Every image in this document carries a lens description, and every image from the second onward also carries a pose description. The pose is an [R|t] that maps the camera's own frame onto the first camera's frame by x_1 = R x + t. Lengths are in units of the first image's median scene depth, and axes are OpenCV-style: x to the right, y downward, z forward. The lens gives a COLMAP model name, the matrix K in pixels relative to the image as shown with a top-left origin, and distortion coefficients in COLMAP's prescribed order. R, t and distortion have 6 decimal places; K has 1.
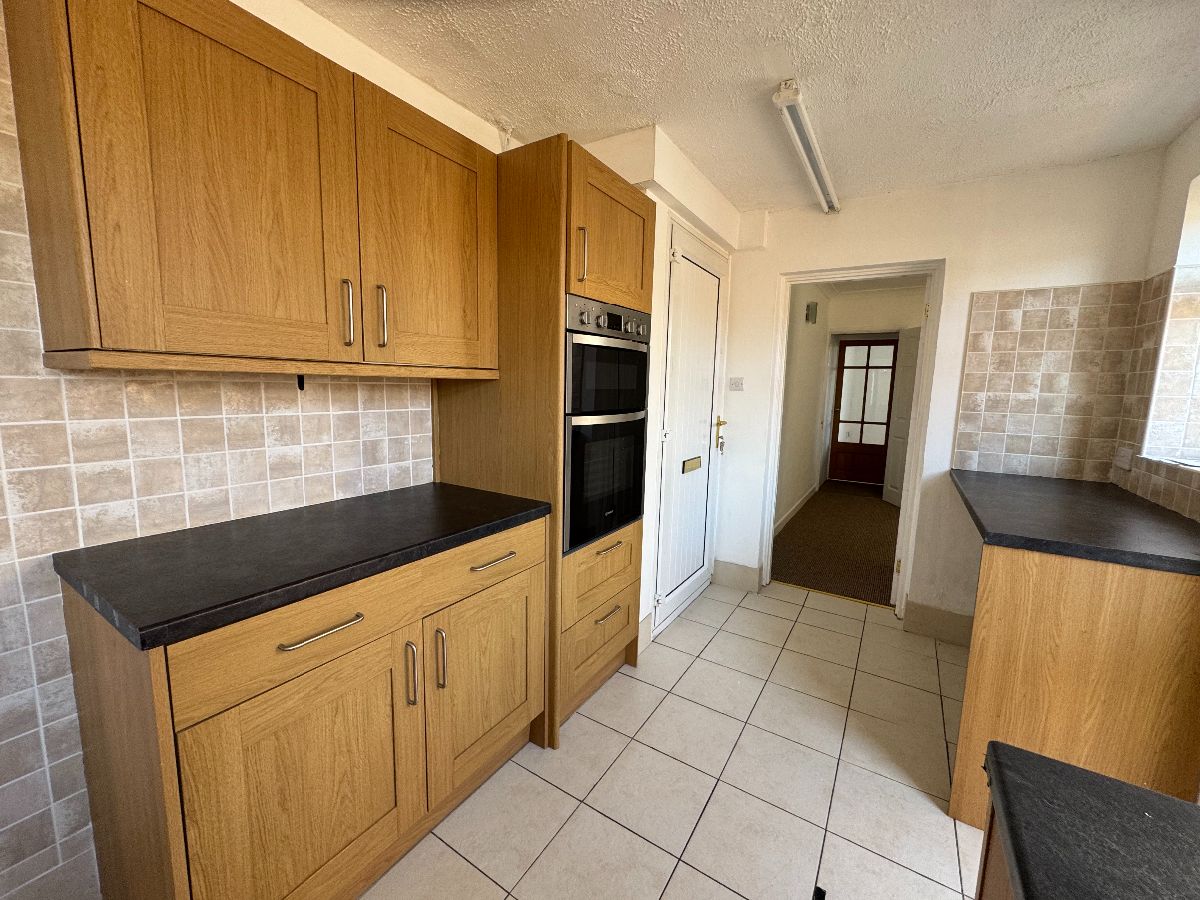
lens RADIAL K [[479.1, 0, 600.8], [0, 479.1, 444.7], [0, 0, 1]] dist [-0.002425, -0.000221]
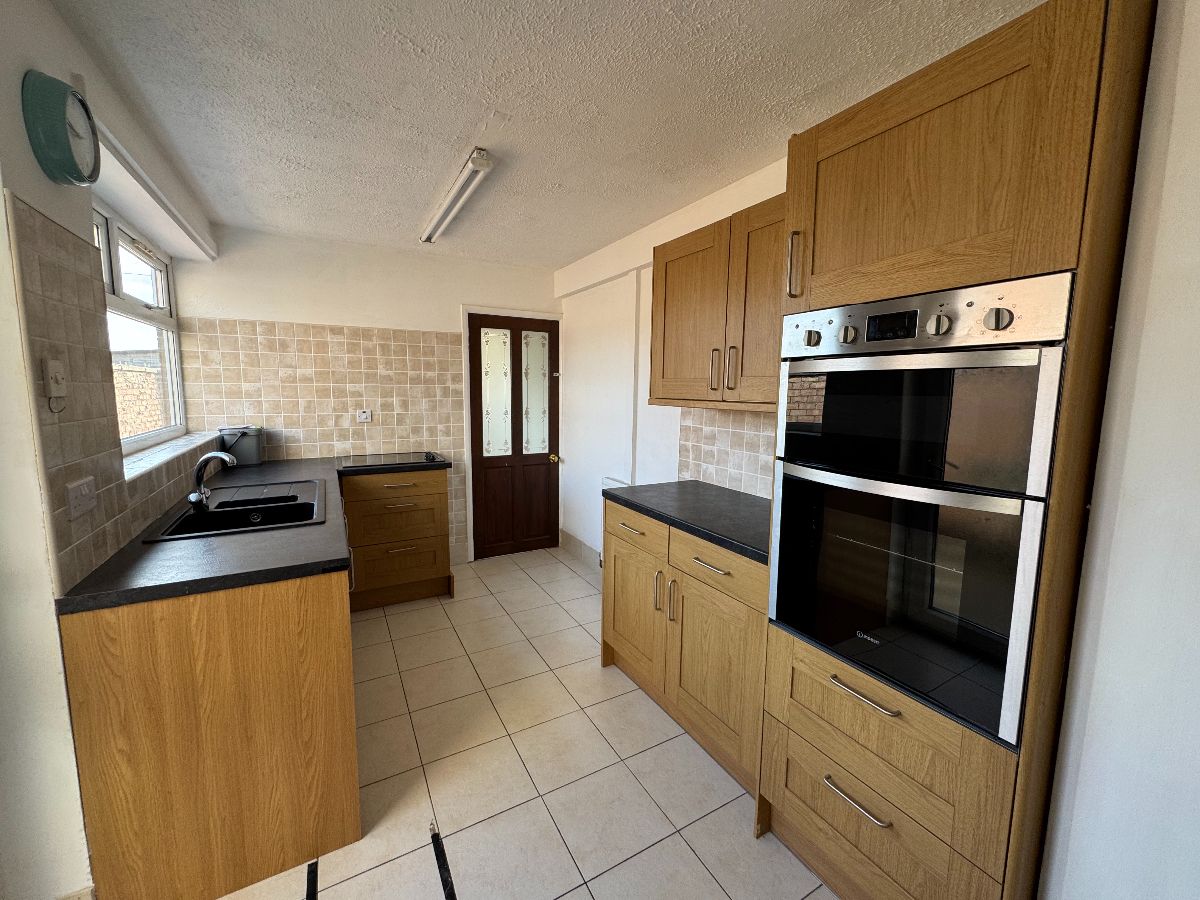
lens RADIAL K [[479.1, 0, 600.8], [0, 479.1, 444.7], [0, 0, 1]] dist [-0.002425, -0.000221]
pose [[-0.467084, 0.072960, -0.881198, 1.029517], [-0.138668, 0.978214, 0.154494, -0.216122], [0.873272, 0.194356, -0.446791, 1.372433]]
